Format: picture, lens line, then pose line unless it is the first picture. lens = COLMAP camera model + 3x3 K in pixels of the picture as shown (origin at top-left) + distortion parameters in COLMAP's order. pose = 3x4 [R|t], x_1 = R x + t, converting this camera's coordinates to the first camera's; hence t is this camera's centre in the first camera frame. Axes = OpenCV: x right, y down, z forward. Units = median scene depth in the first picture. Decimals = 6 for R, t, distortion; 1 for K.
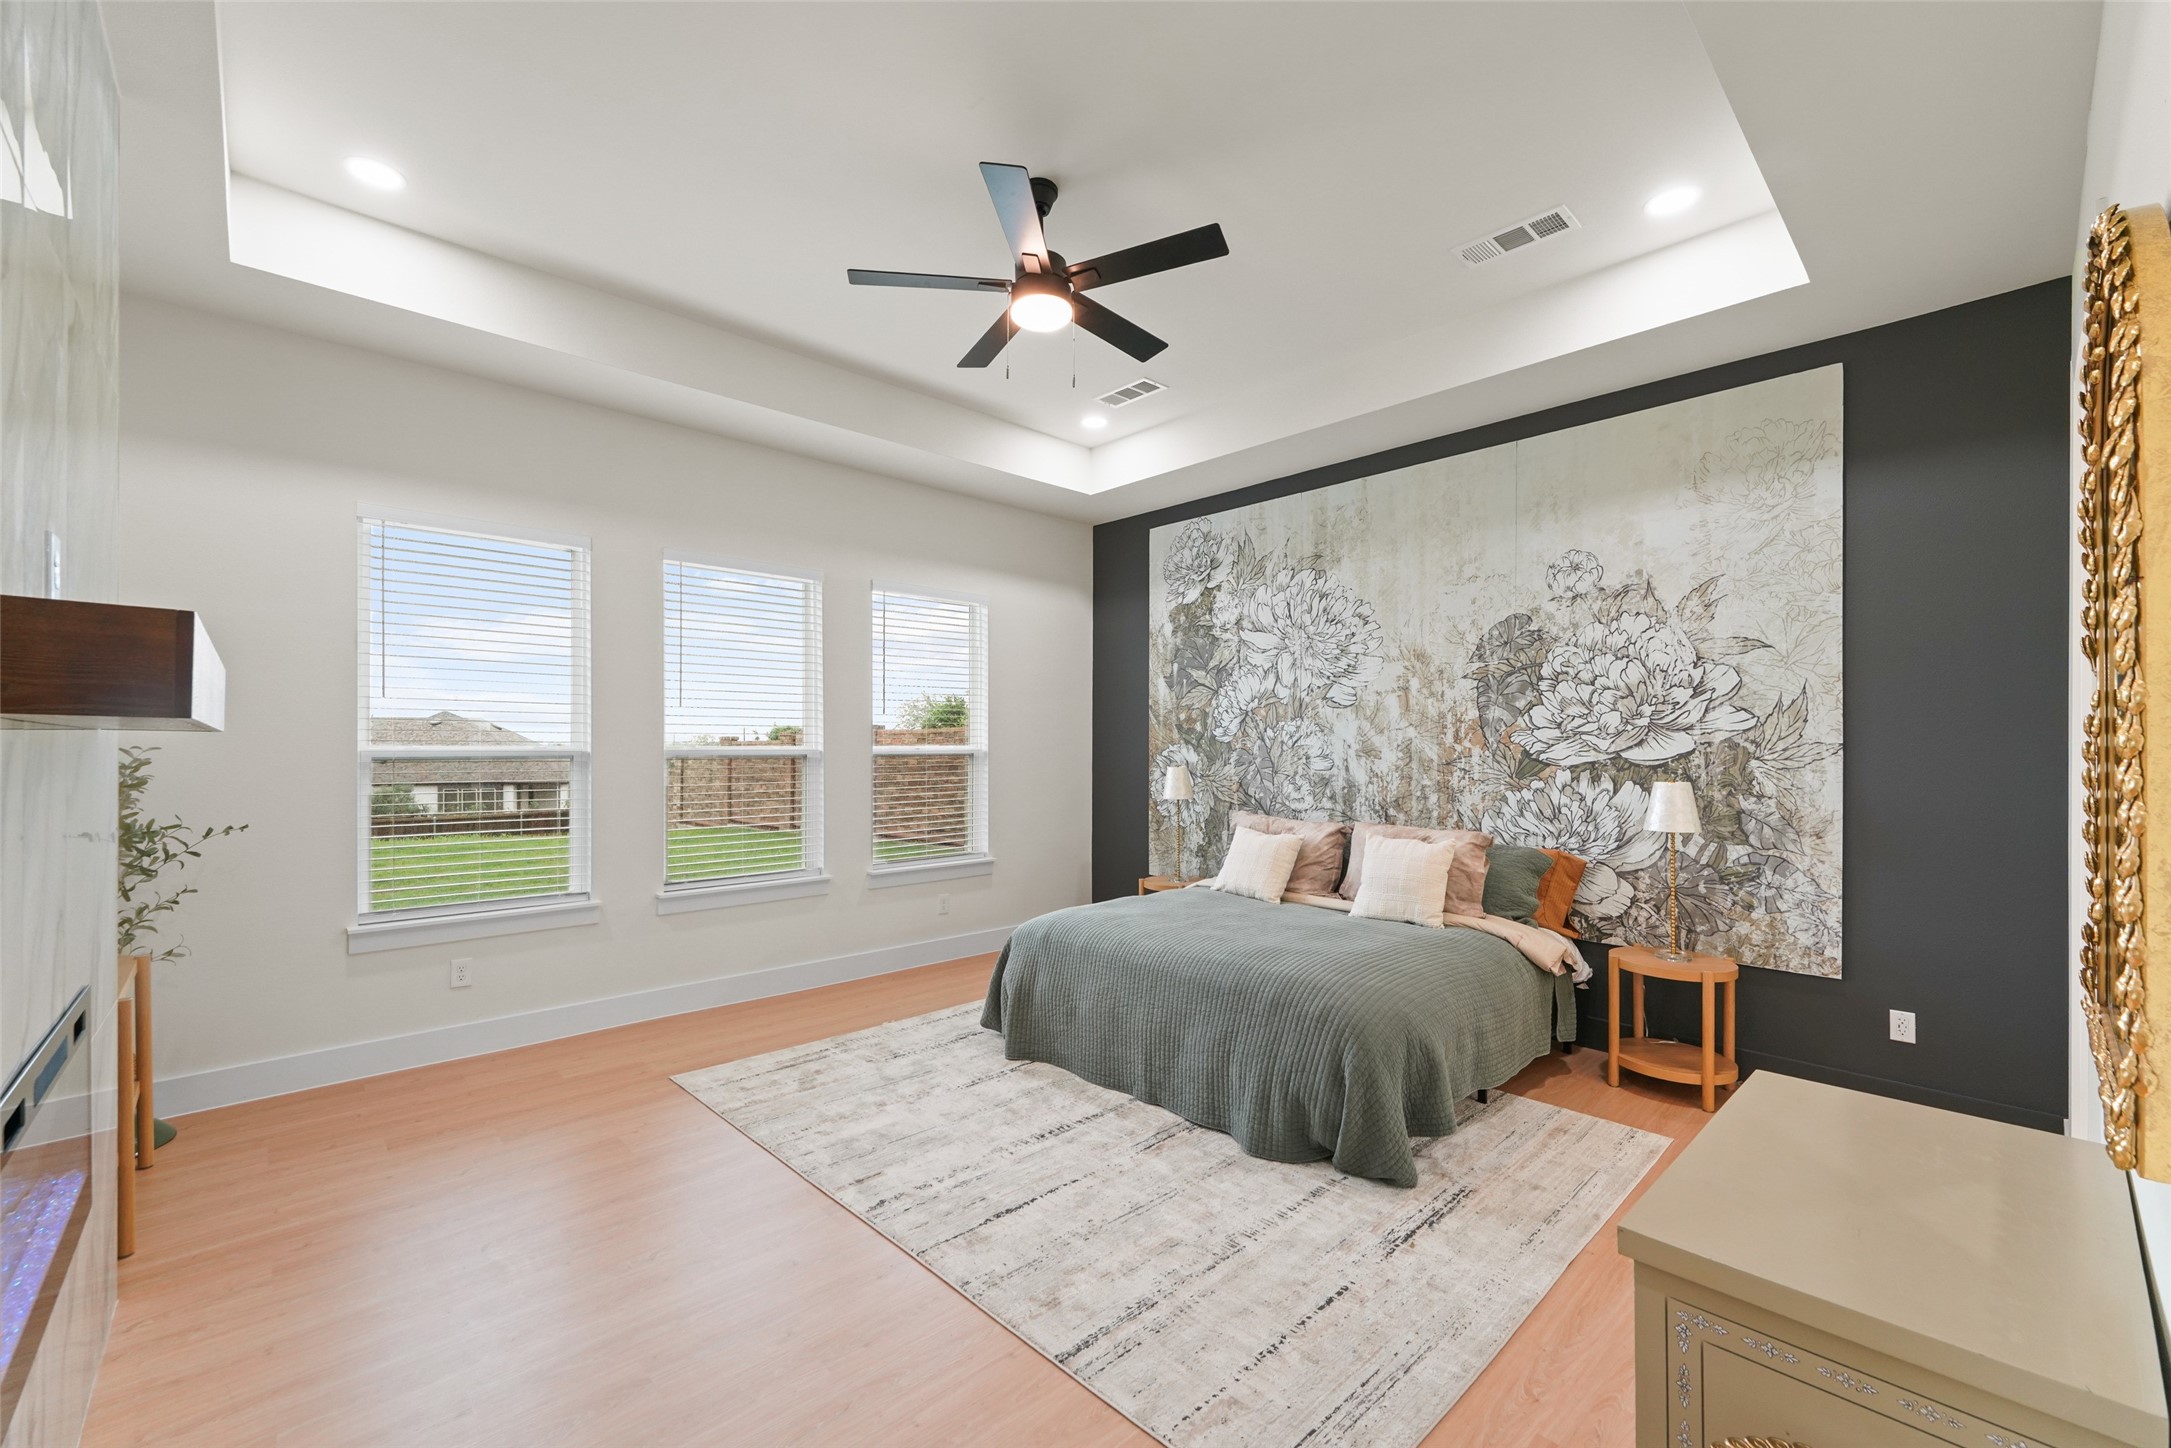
lens RADIAL K [[874.0, 0, 1061.5], [0, 874.0, 725.0], [0, 0, 1]] dist [-0.000783, -0.000125]
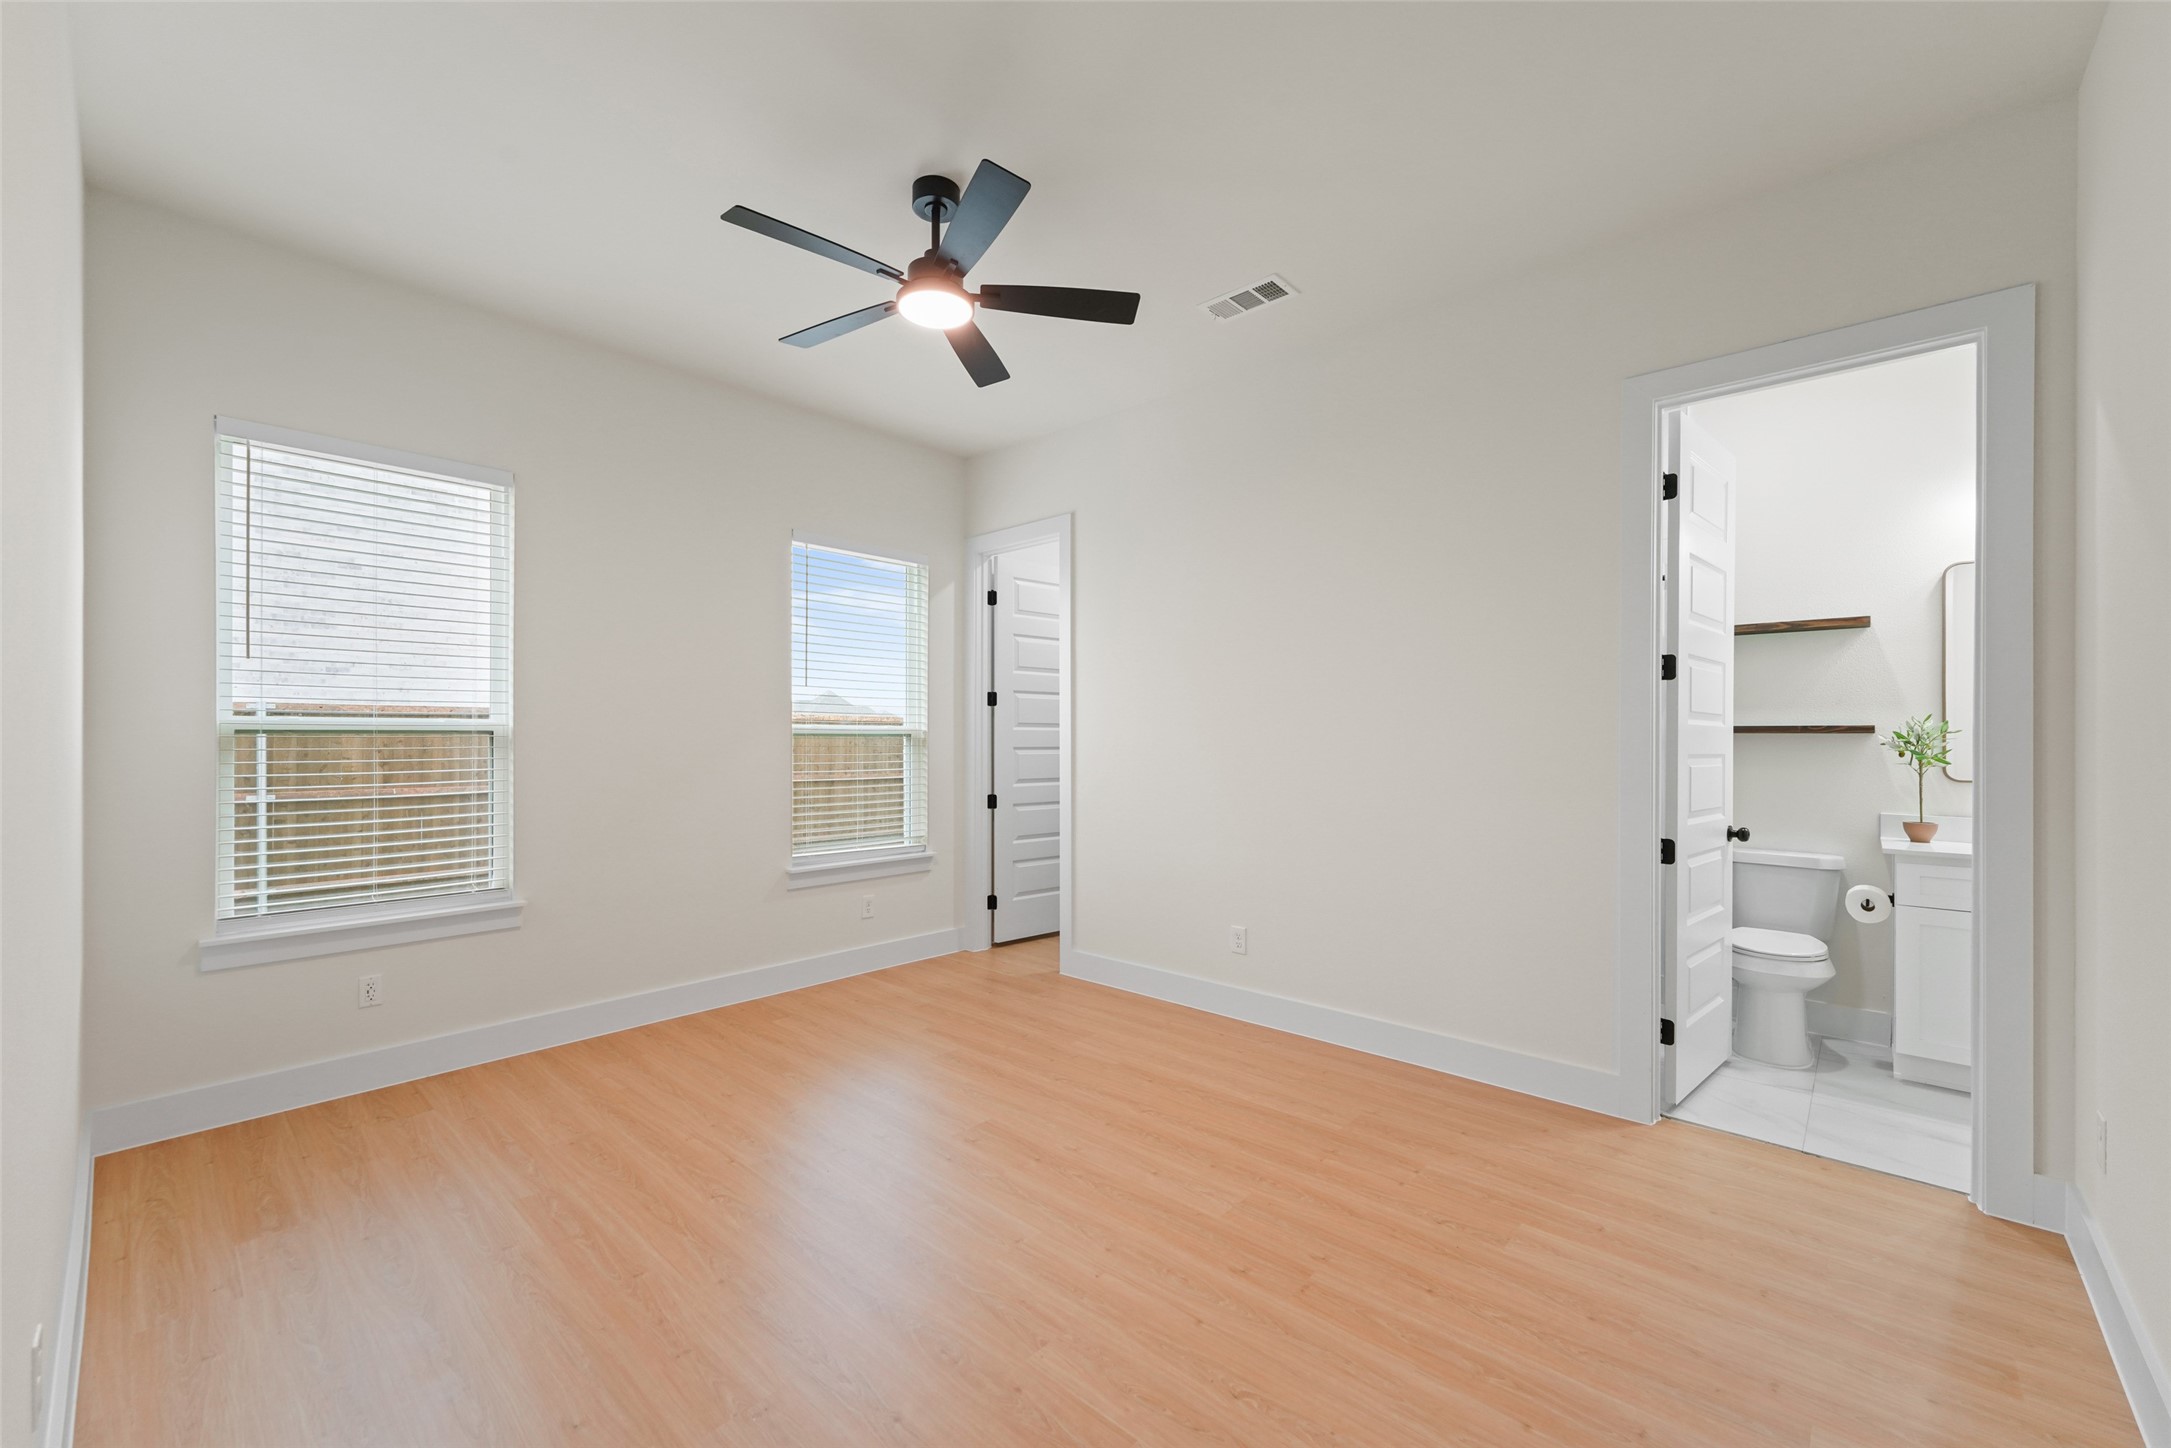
lens RADIAL K [[874.0, 0, 1061.5], [0, 874.0, 725.0], [0, 0, 1]] dist [-0.000783, -0.000125]
pose [[0.930999, 0.015325, 0.364701, -0.370251], [-0.023055, 0.999592, 0.016850, 0.000583], [-0.364294, -0.024096, 0.930972, -0.043741]]
